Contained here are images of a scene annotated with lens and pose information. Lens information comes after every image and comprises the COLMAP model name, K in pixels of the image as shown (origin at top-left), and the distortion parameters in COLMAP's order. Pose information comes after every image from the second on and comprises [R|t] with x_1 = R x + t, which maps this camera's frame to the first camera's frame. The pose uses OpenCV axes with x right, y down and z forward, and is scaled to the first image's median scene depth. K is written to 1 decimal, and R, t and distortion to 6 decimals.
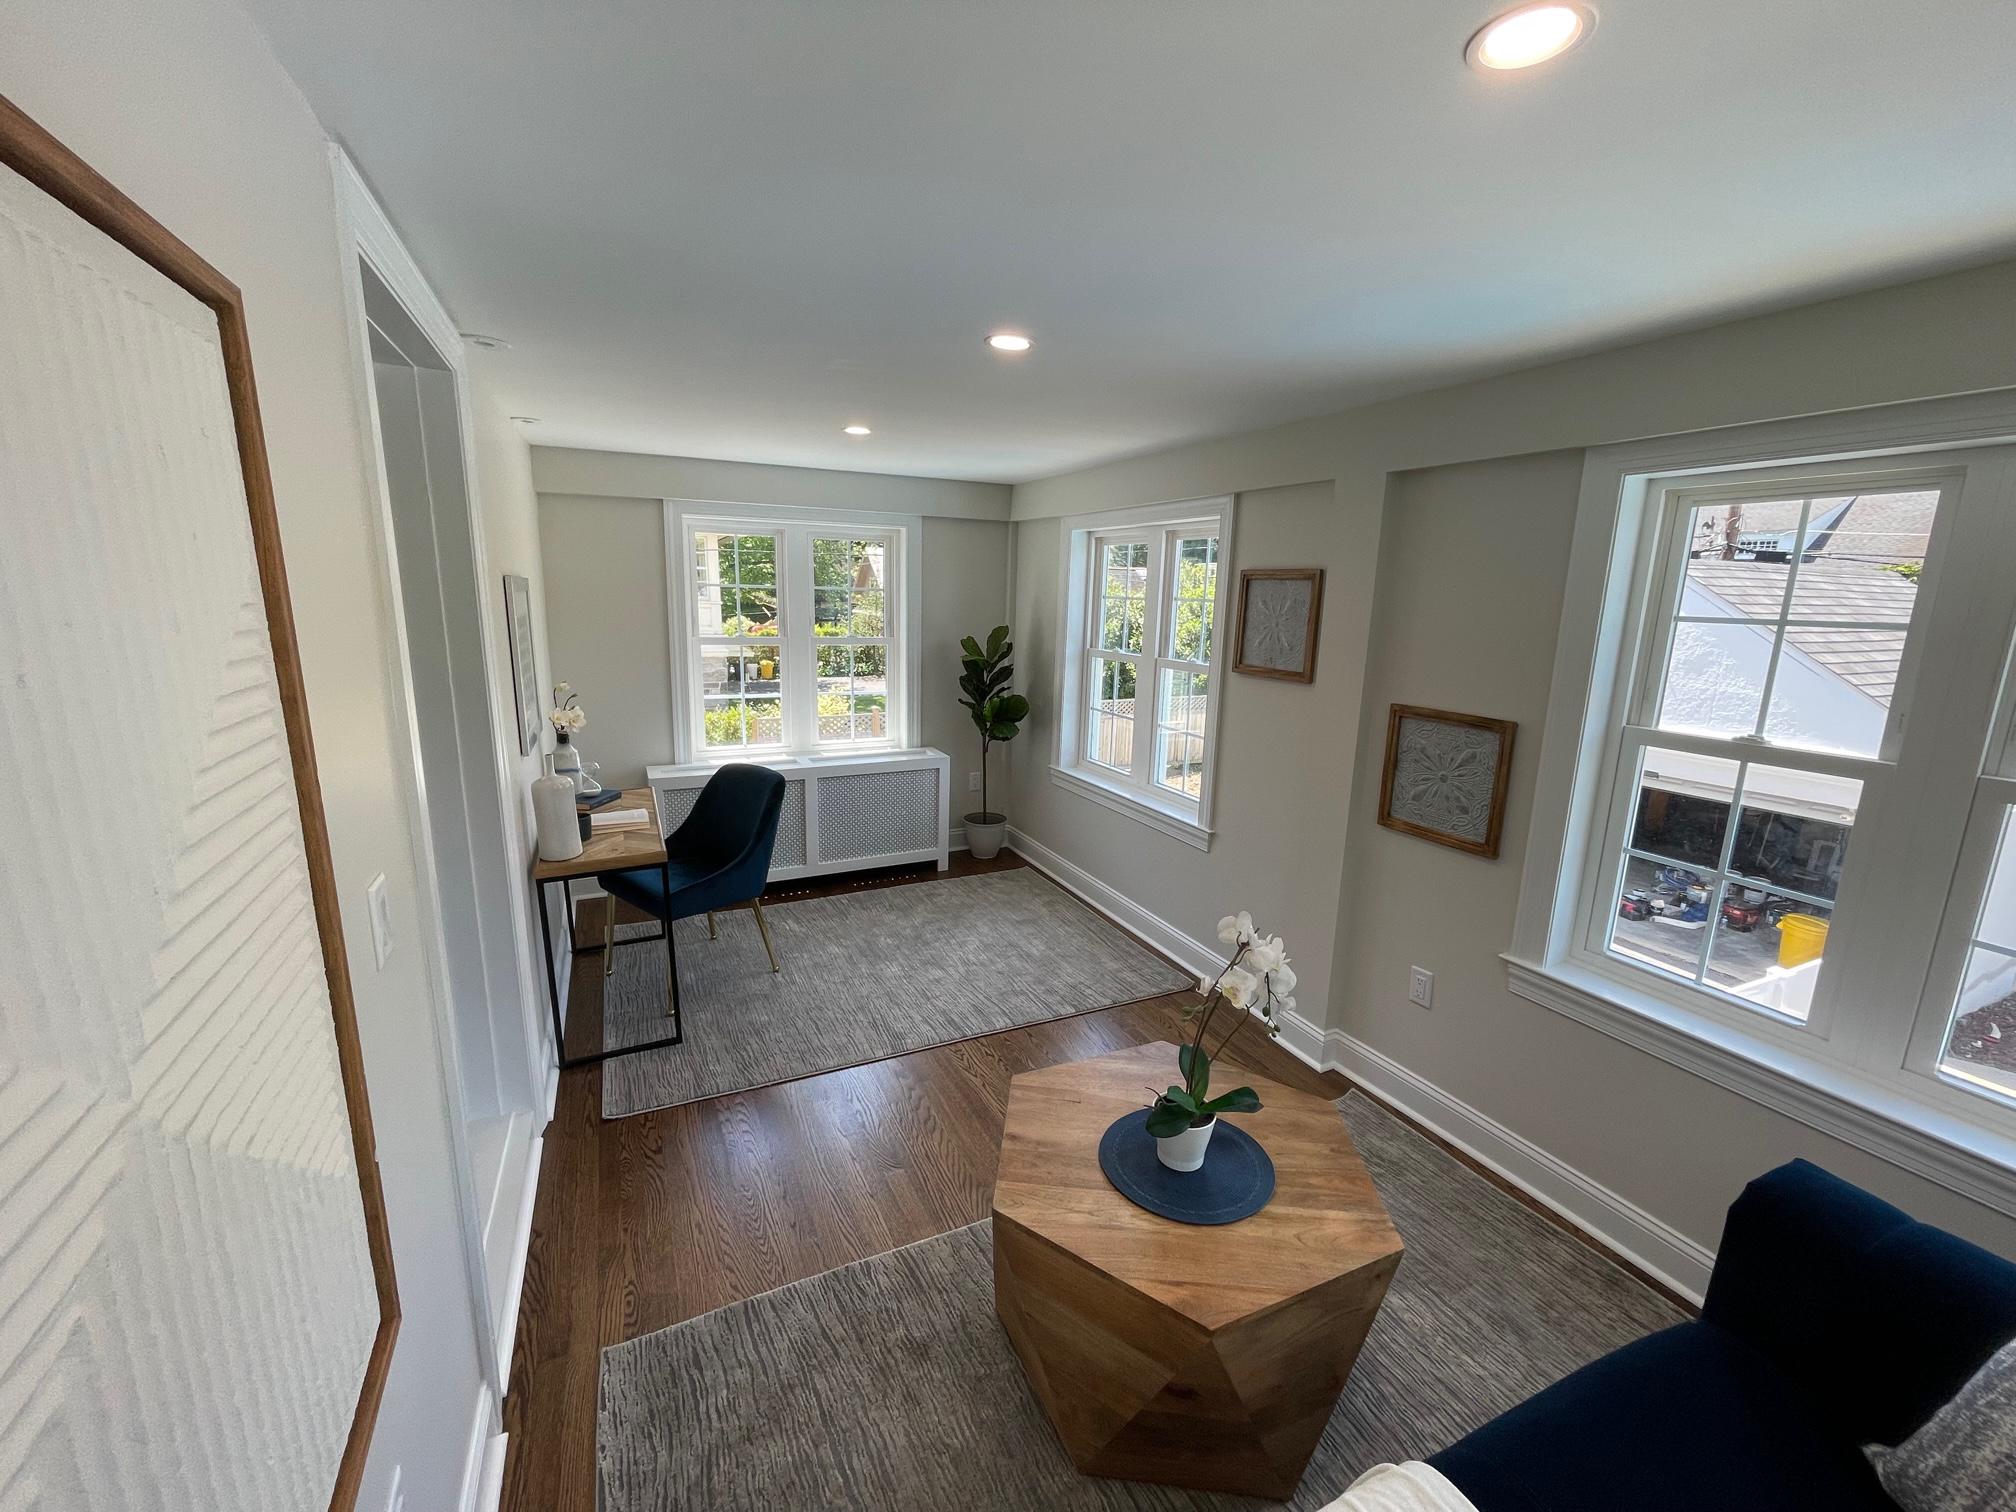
lens RADIAL K [[818.0, 0, 1001.1], [0, 818.0, 752.8], [0, 0, 1]] dist [-0.005697, 0.001159]
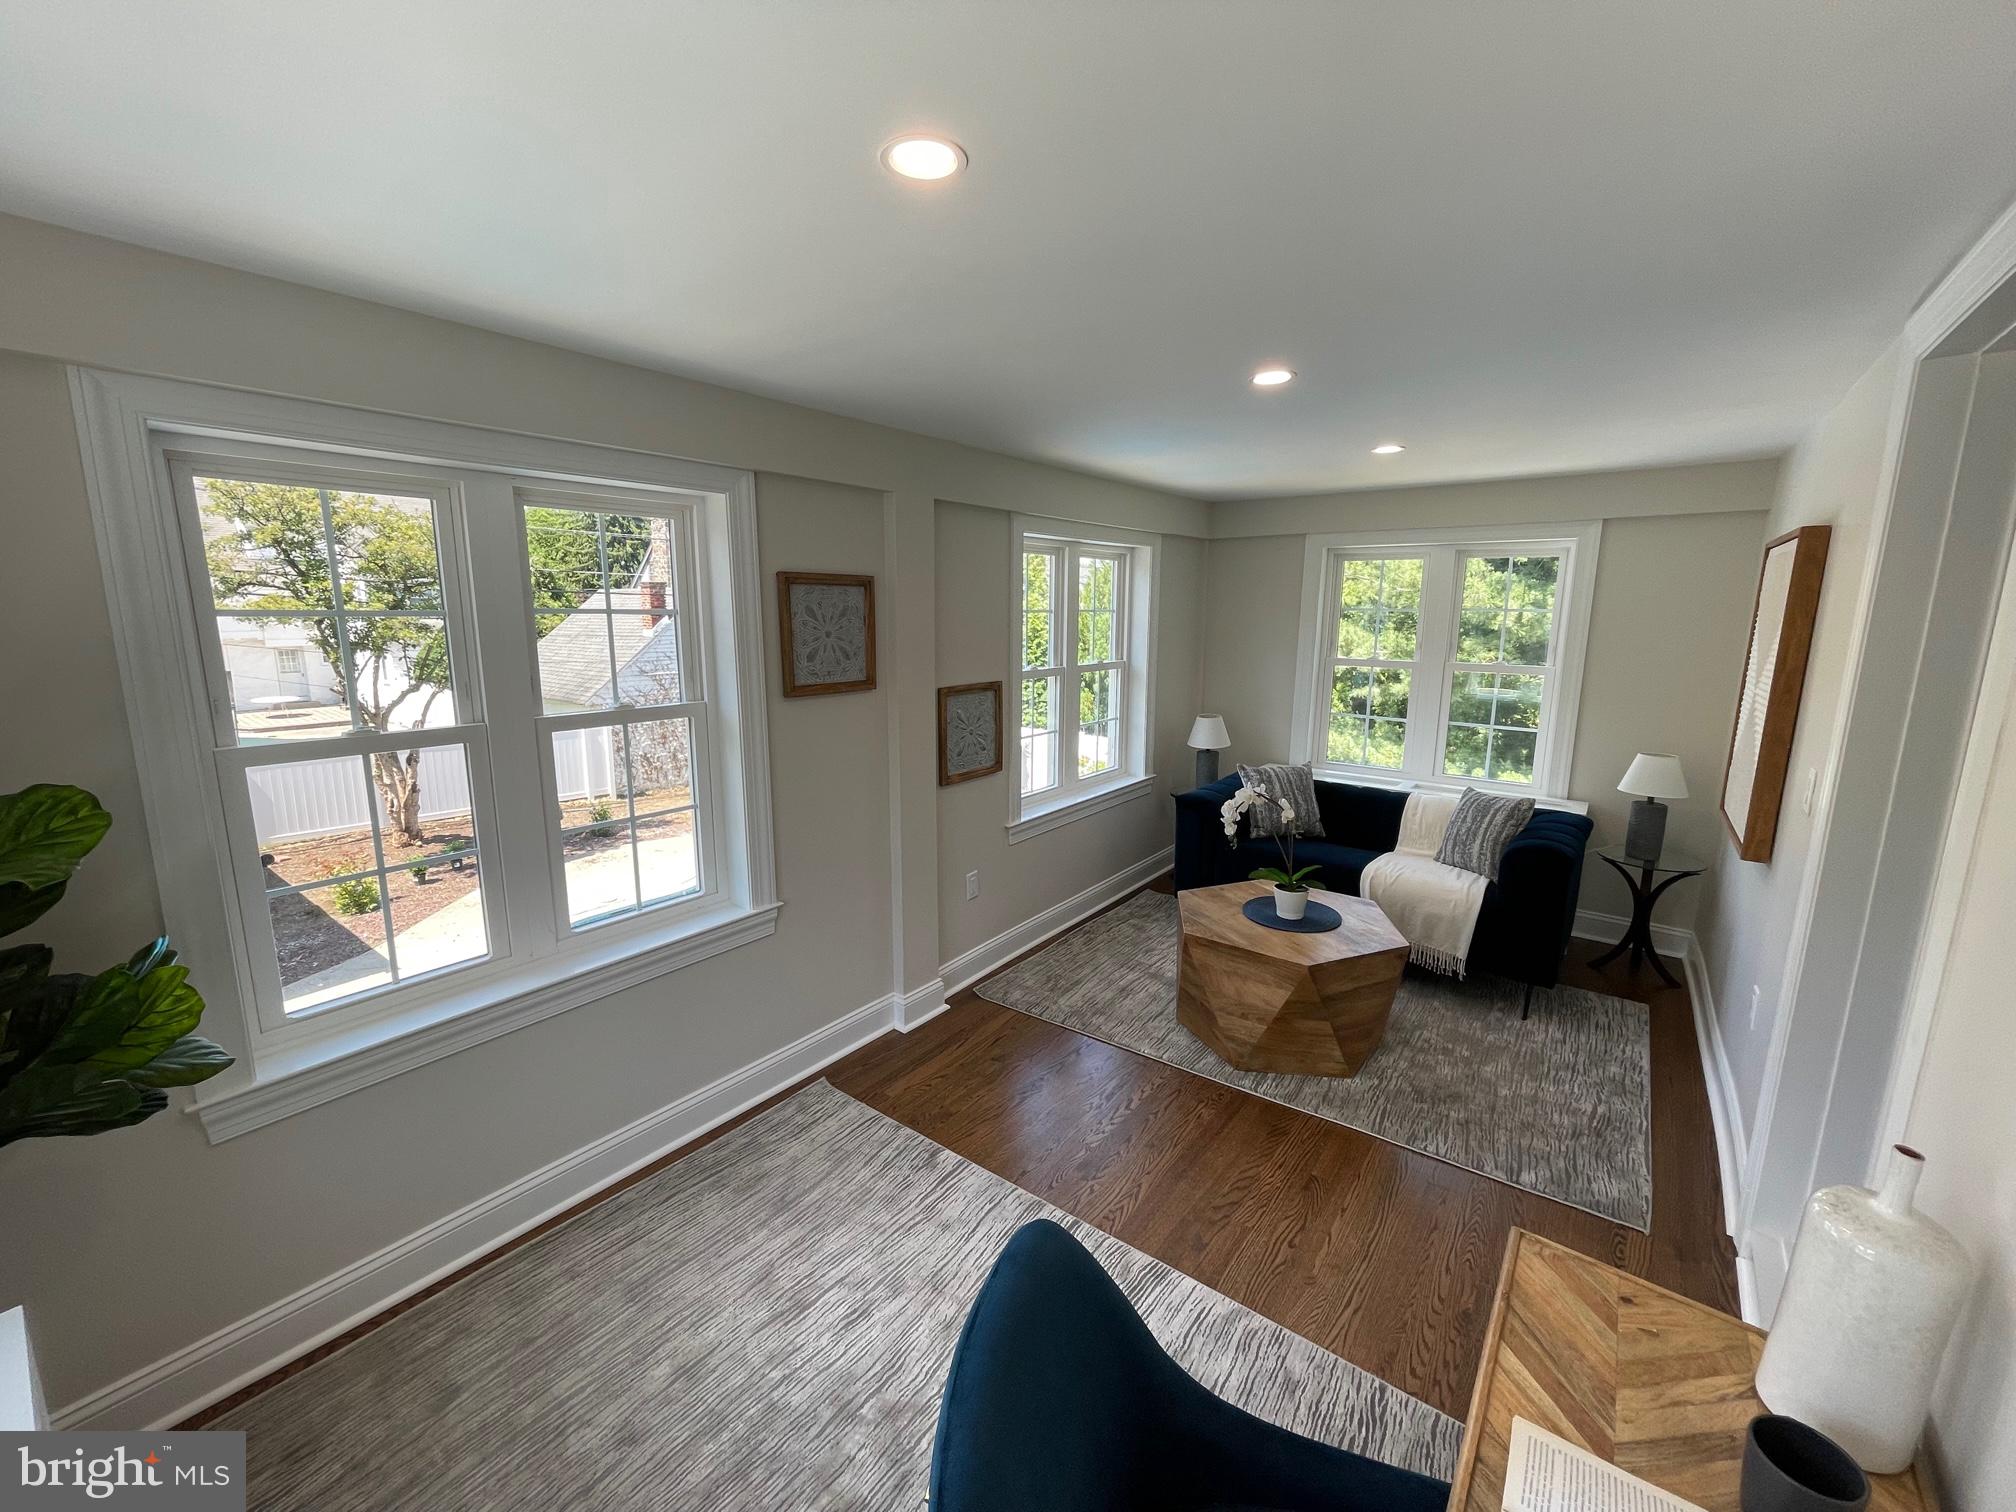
lens RADIAL K [[818.0, 0, 989.0], [0, 818.0, 761.5], [0, 0, 1]] dist [-0.005697, 0.001159]
pose [[-0.450343, -0.188237, 0.872788, -0.588617], [0.165226, 0.943071, 0.288648, -0.269980], [-0.877435, 0.274198, -0.393604, 1.305569]]
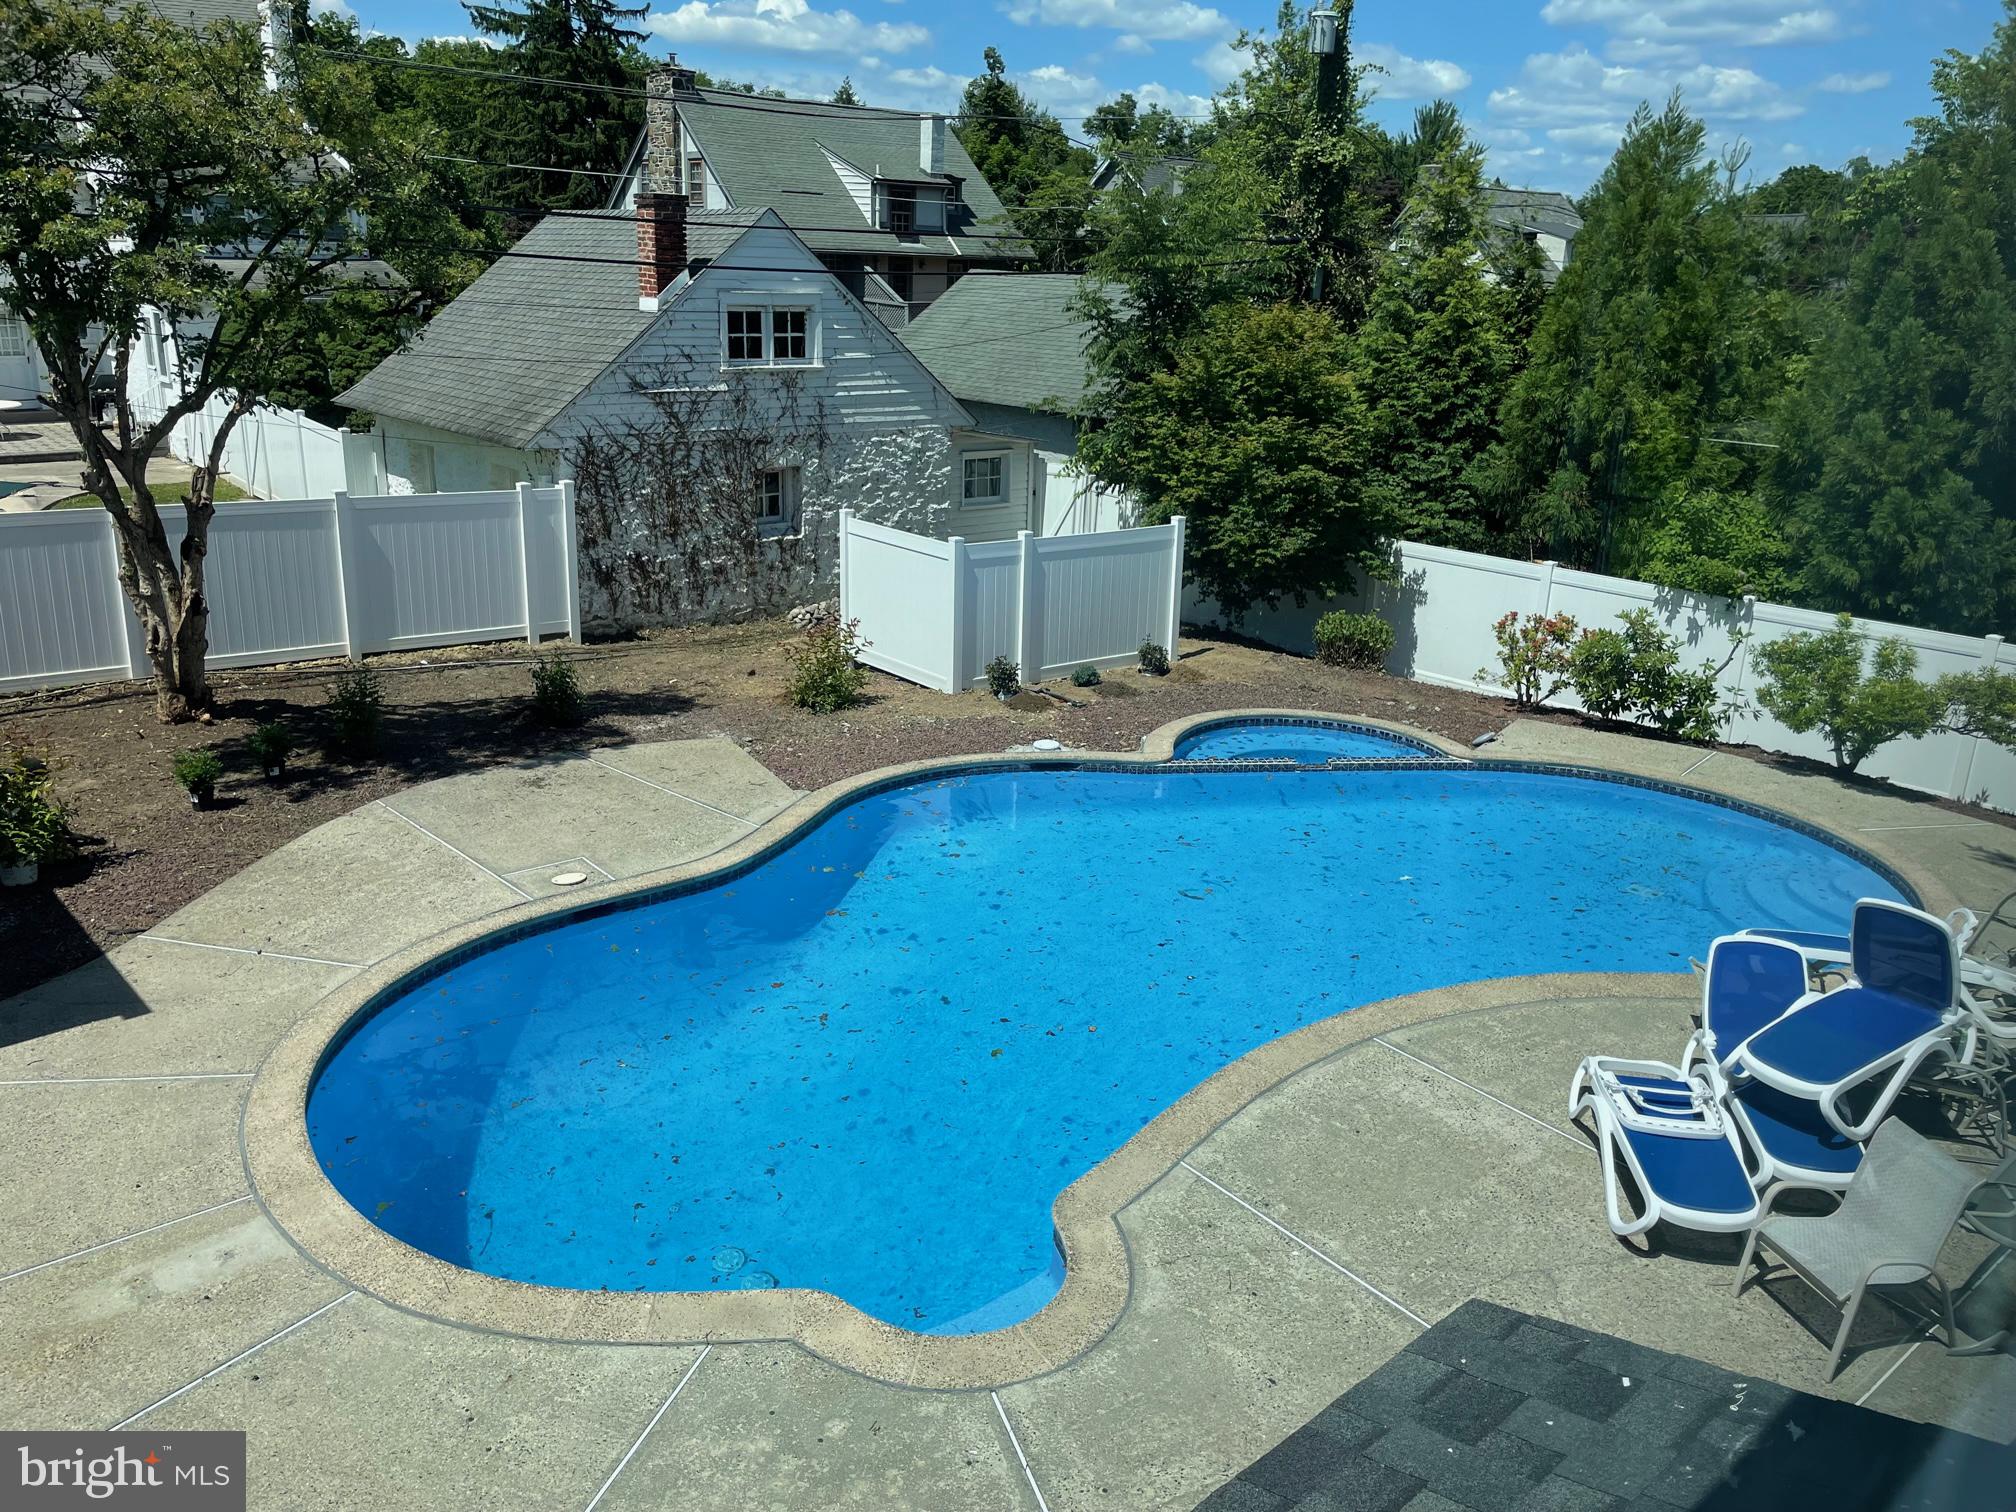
lens RADIAL K [[1538.6, 0, 1012.9], [0, 1538.6, 748.7], [0, 0, 1]] dist [0.075186, -0.090178]
pose [[-0.303159, -0.312841, 0.900125, -0.463768], [0.153335, 0.916254, 0.370090, -0.264205], [-0.940523, 0.250217, -0.229801, 1.310130]]
